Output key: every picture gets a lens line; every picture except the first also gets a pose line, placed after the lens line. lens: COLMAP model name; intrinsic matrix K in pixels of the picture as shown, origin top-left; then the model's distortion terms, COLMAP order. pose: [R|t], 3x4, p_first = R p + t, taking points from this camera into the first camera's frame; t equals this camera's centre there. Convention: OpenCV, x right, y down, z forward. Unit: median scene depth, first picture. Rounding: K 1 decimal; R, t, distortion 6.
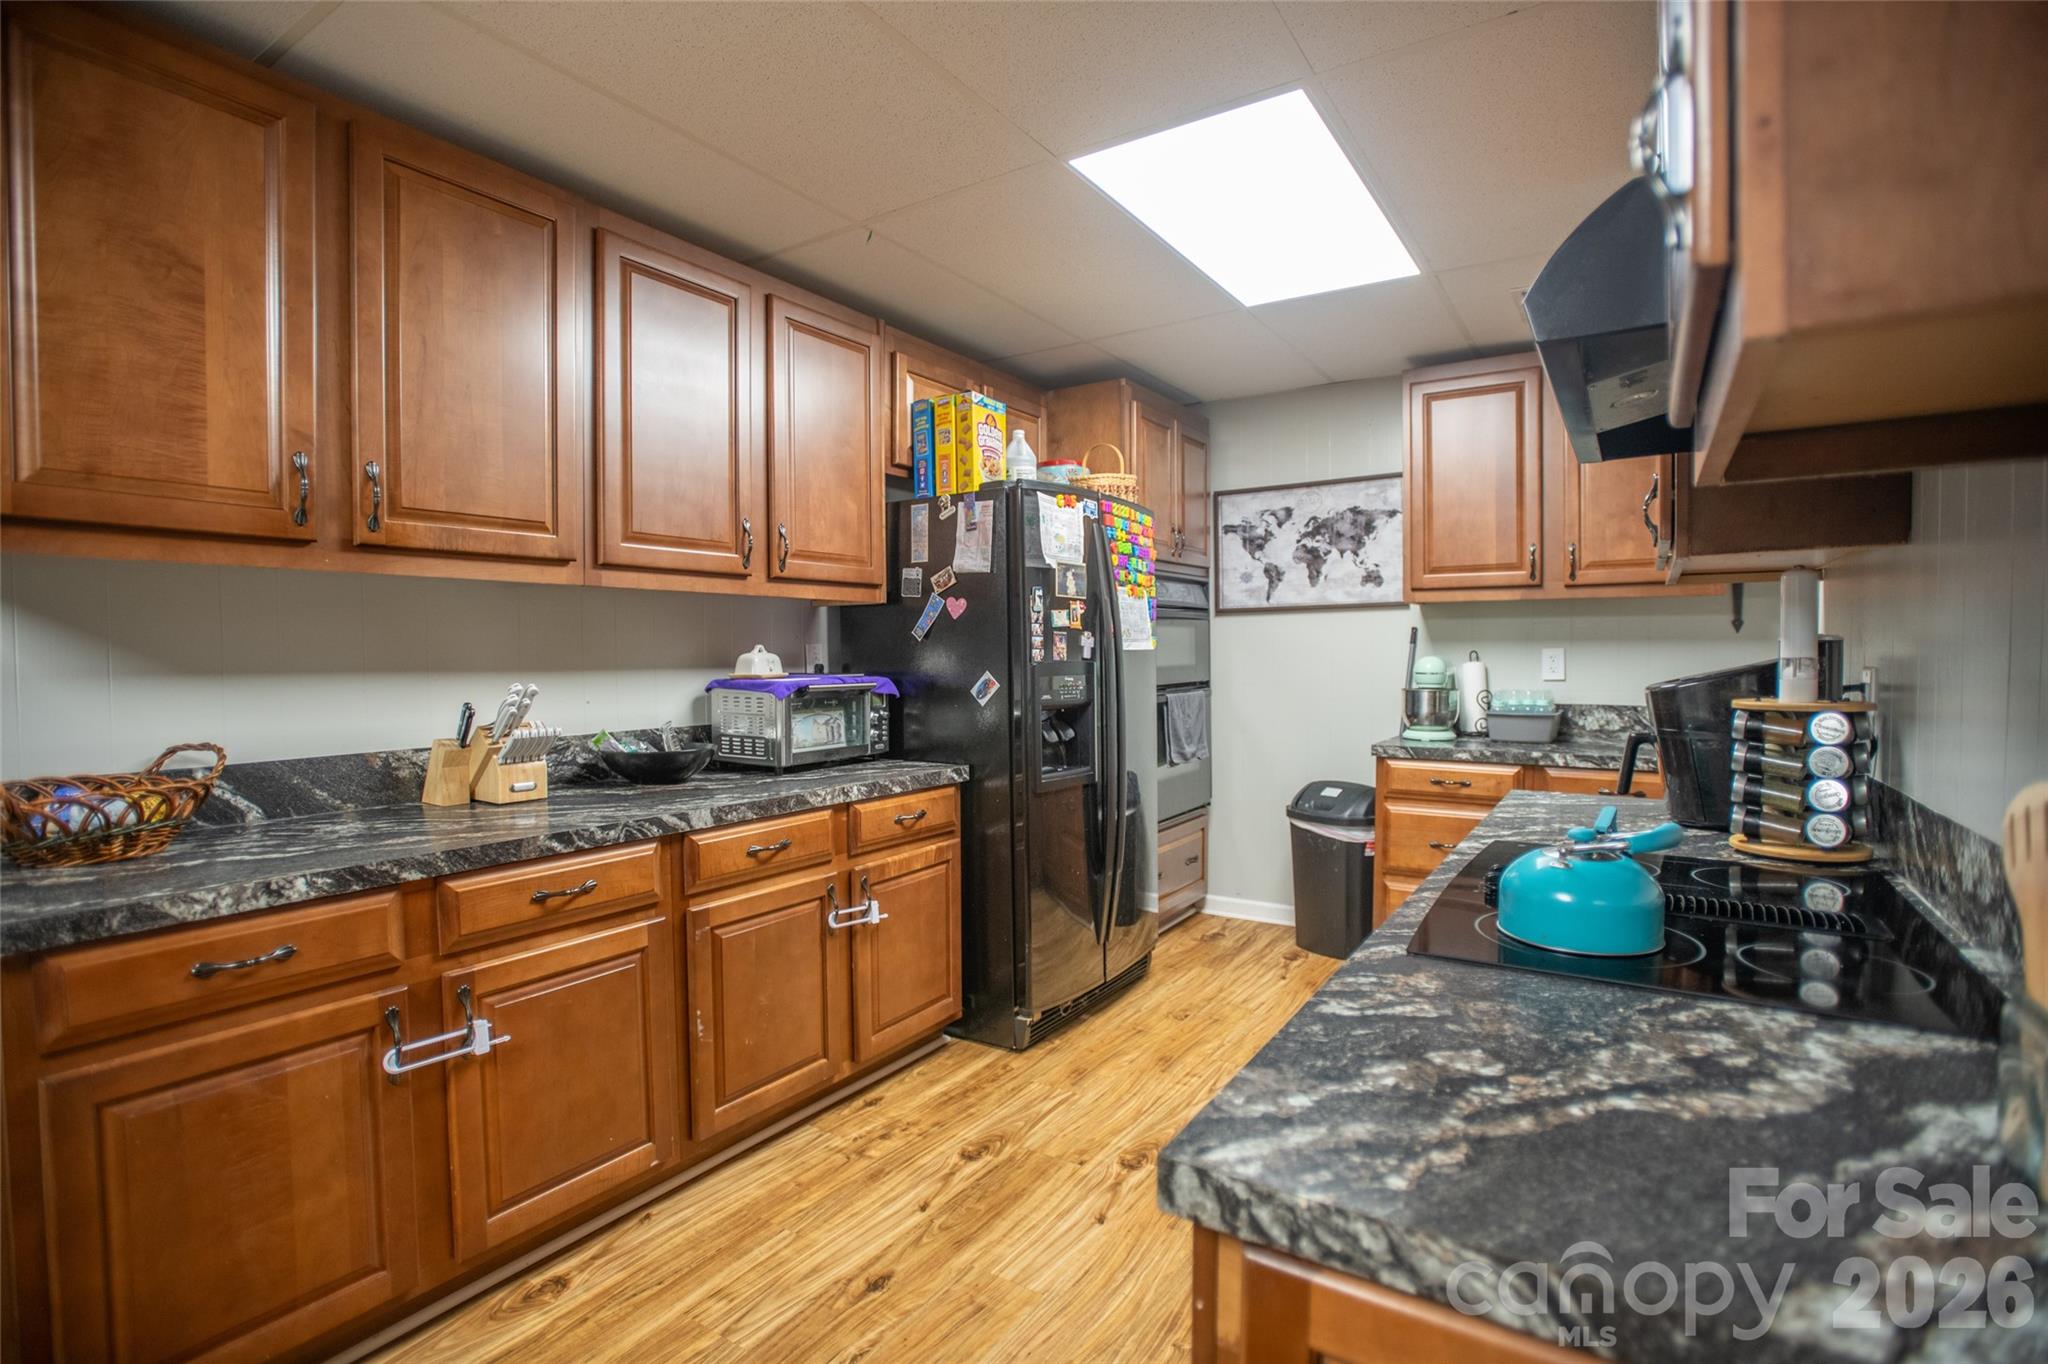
lens RADIAL K [[980.6, 0, 1030.3], [0, 980.6, 685.3], [0, 0, 1]] dist [-0.060595, 0.020151]
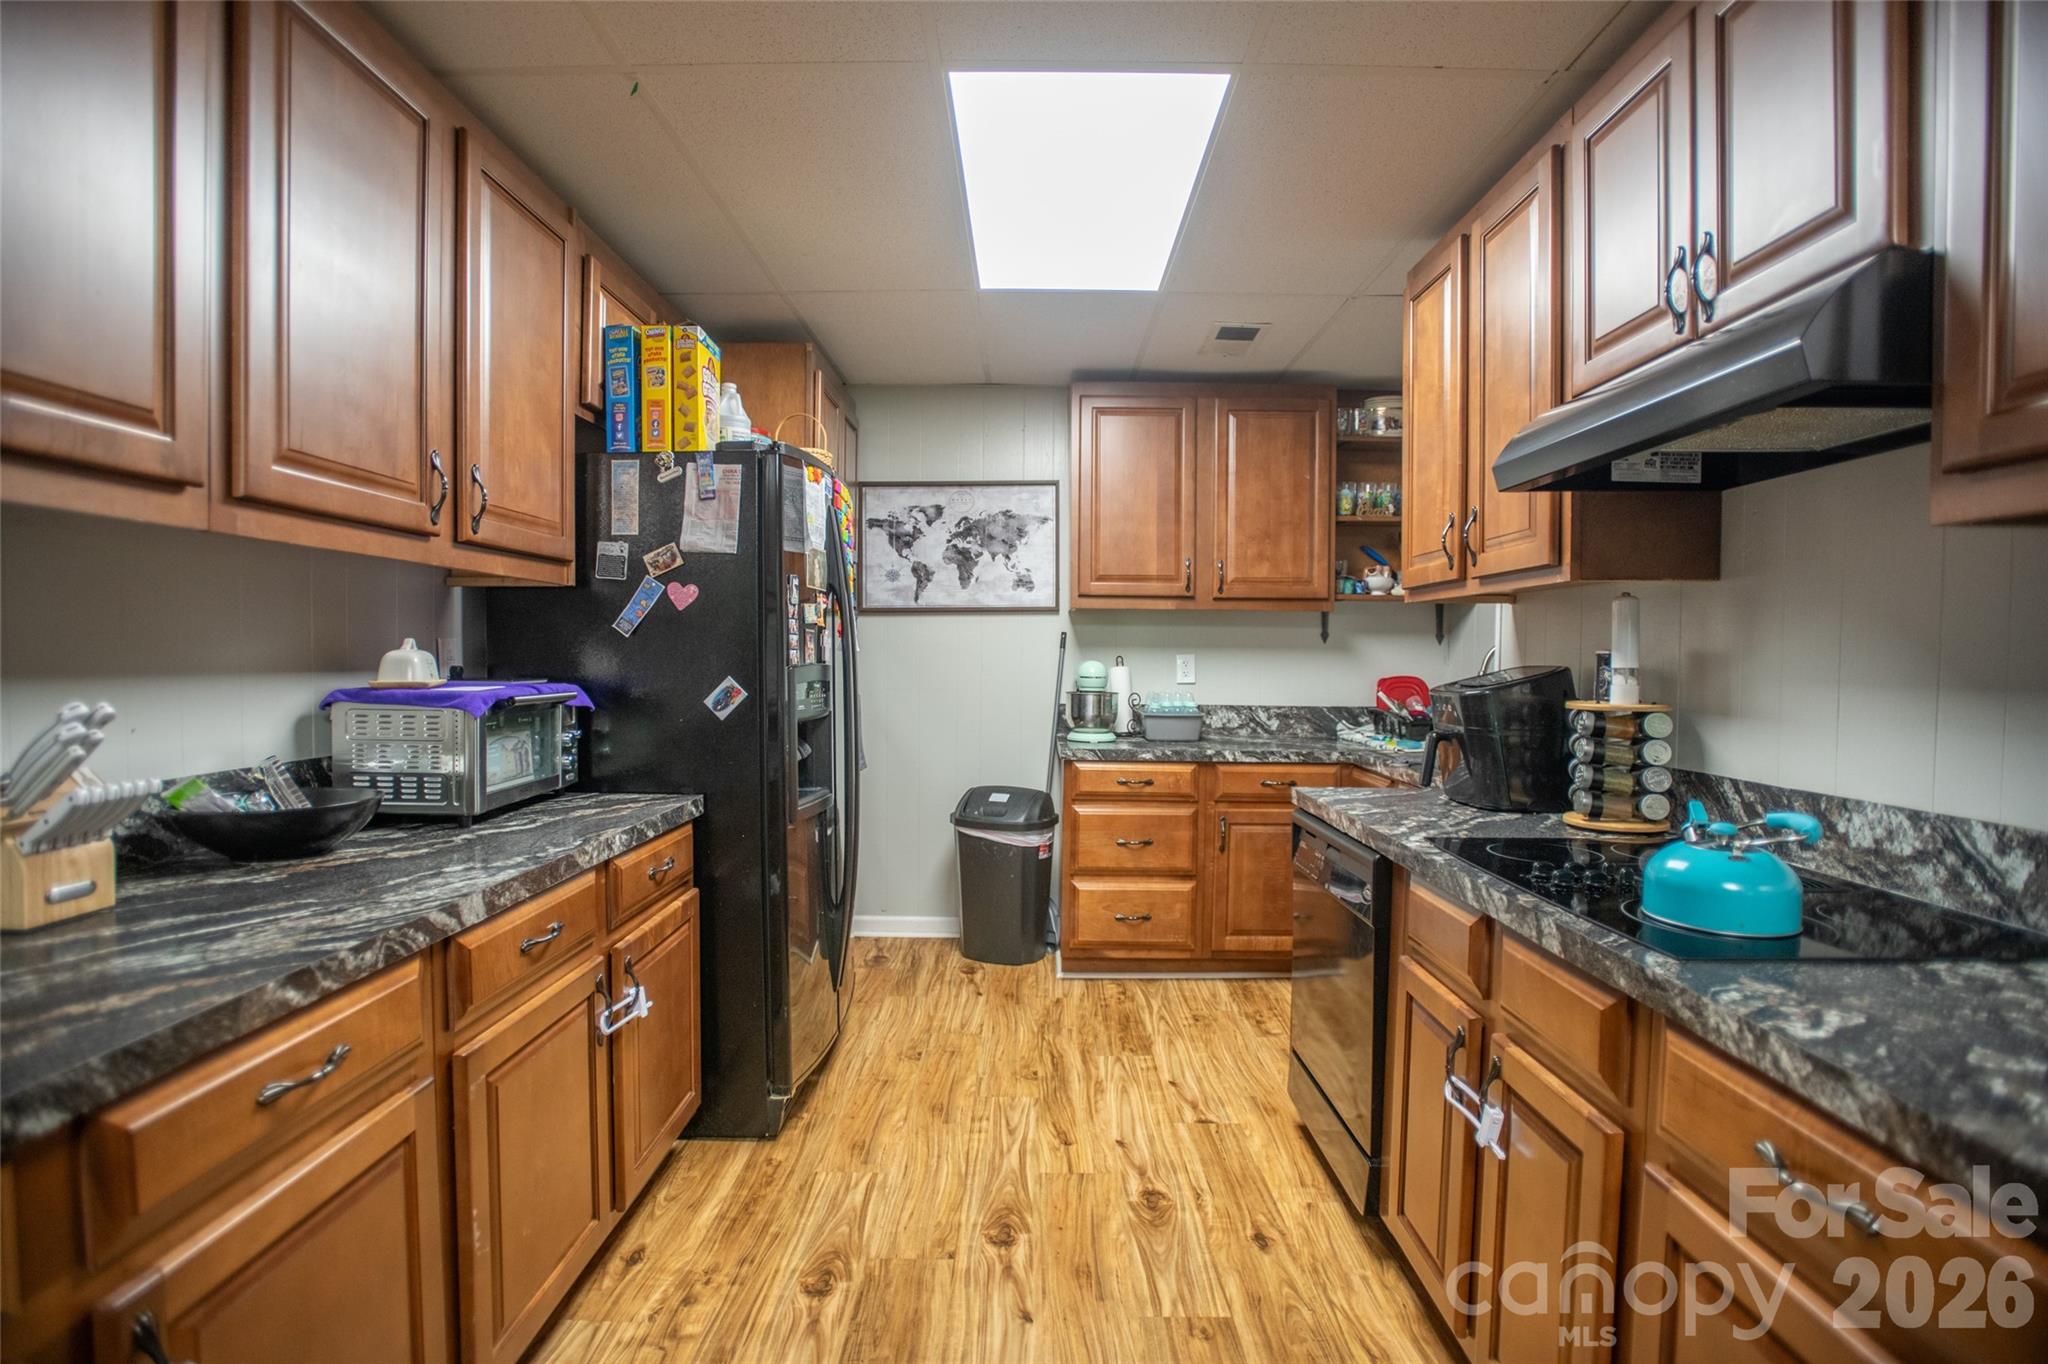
lens RADIAL K [[980.6, 0, 1028.5], [0, 980.6, 684.0], [0, 0, 1]] dist [-0.060595, 0.020151]
pose [[0.841296, -0.004645, 0.540555, -0.265429], [0.005752, 0.999983, -0.000359, -0.006356], [-0.540544, 0.003411, 0.841309, 0.192727]]
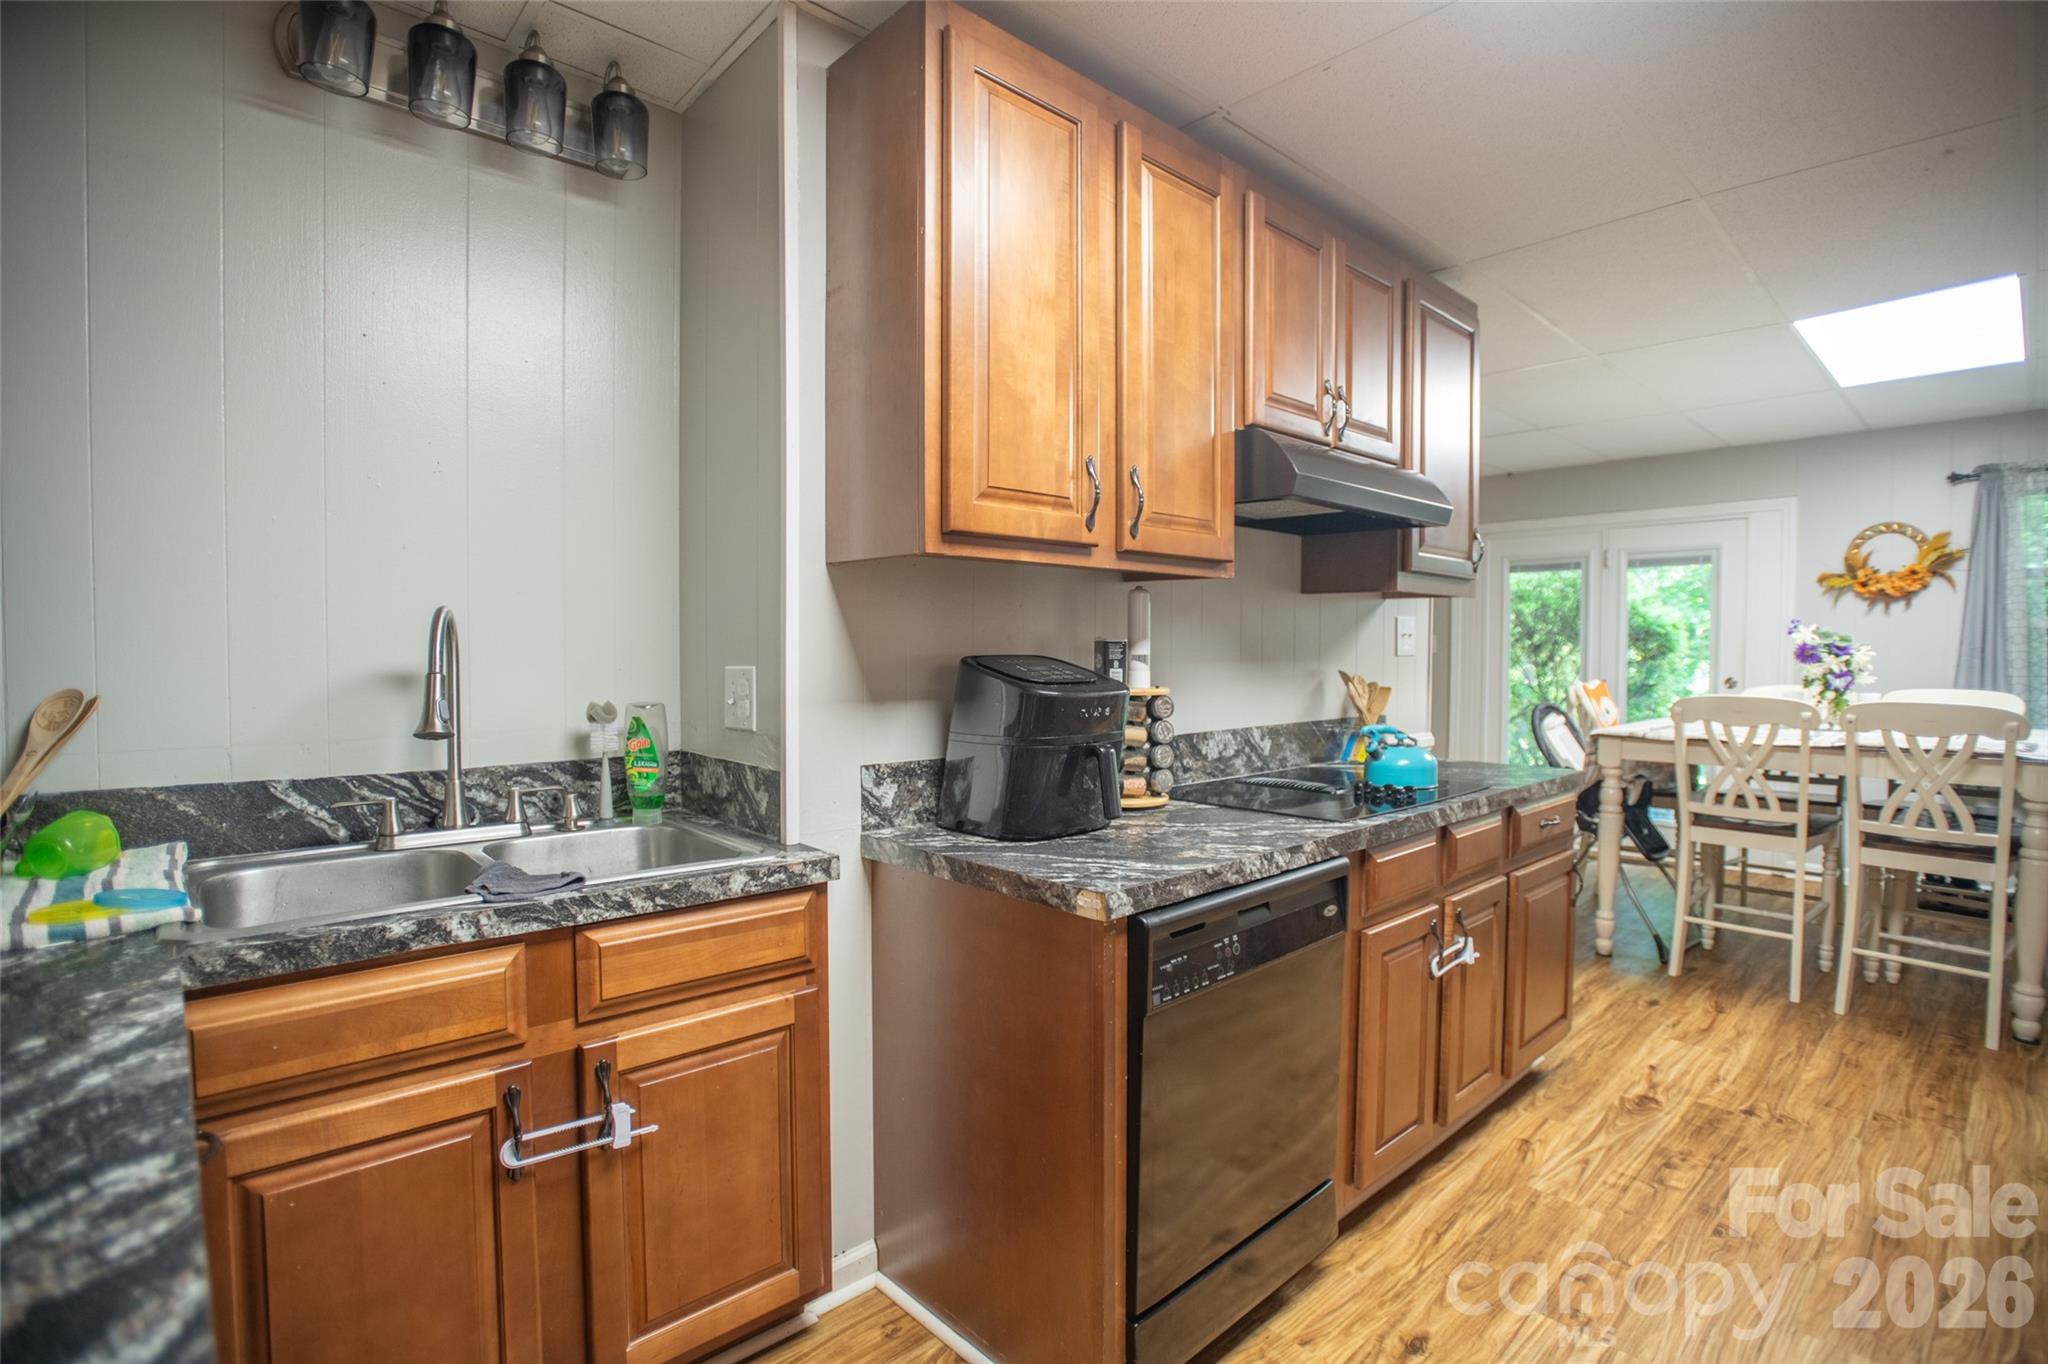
lens RADIAL K [[980.6, 0, 1025.0], [0, 980.6, 675.9], [0, 0, 1]] dist [-0.060595, 0.020151]
pose [[-0.969201, 0.000242, 0.246271, 0.719604], [0.014627, 0.998291, 0.056582, -0.065280], [-0.245836, 0.058441, -0.967548, 1.947712]]
